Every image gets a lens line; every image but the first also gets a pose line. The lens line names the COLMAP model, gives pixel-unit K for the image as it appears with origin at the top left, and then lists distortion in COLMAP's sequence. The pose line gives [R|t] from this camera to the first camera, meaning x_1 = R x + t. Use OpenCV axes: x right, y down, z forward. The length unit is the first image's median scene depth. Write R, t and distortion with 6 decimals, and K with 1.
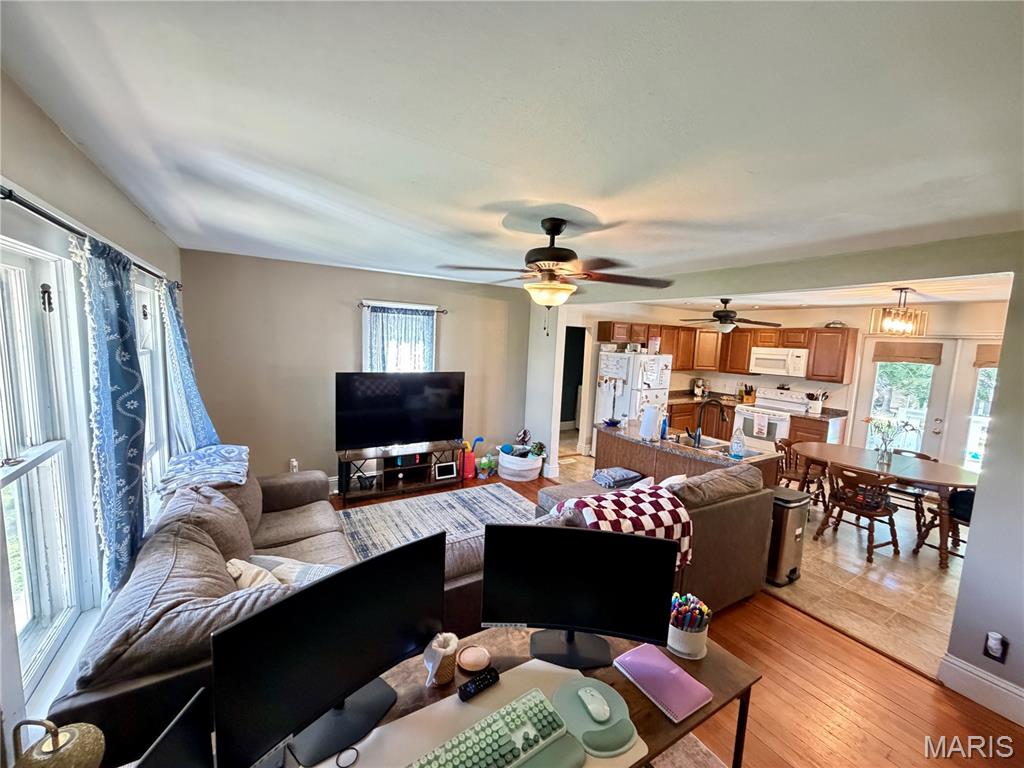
lens RADIAL K [[411.5, 0, 509.1], [0, 411.5, 382.7], [0, 0, 1]] dist [0.001542, 0.000325]
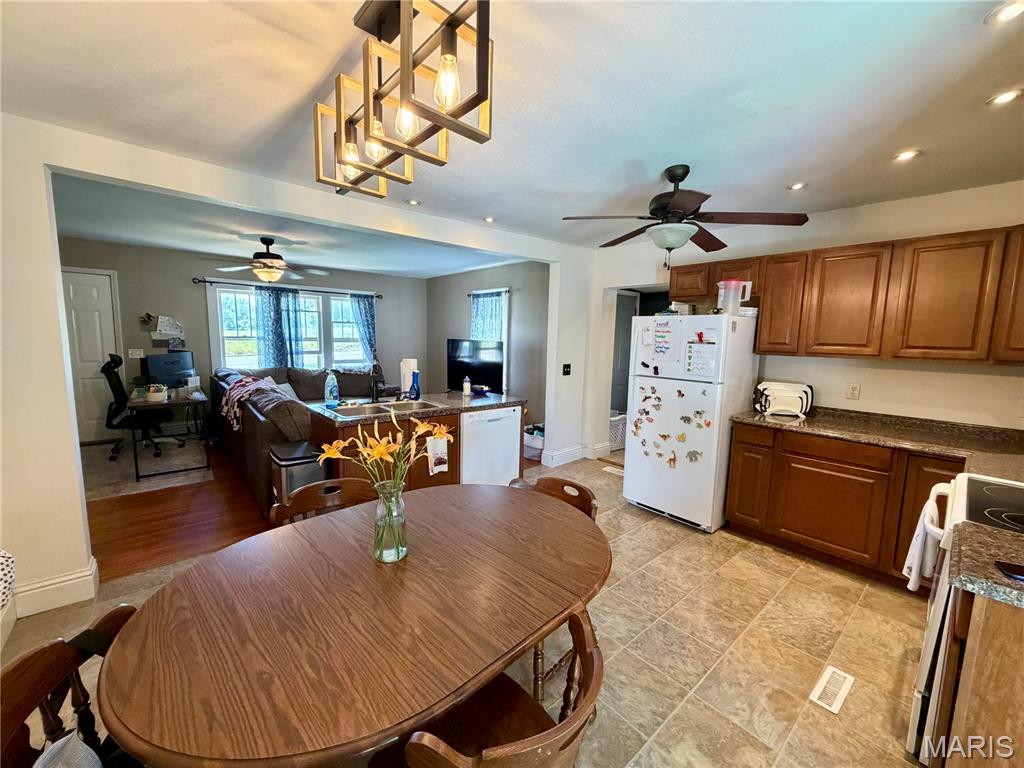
lens RADIAL K [[411.5, 0, 509.1], [0, 411.5, 382.7], [0, 0, 1]] dist [0.001542, 0.000325]
pose [[0.160702, 0.077677, -0.983942, 1.079567], [-0.125991, 0.990357, 0.057606, 0.020795], [0.978929, 0.114710, 0.168939, 0.871475]]
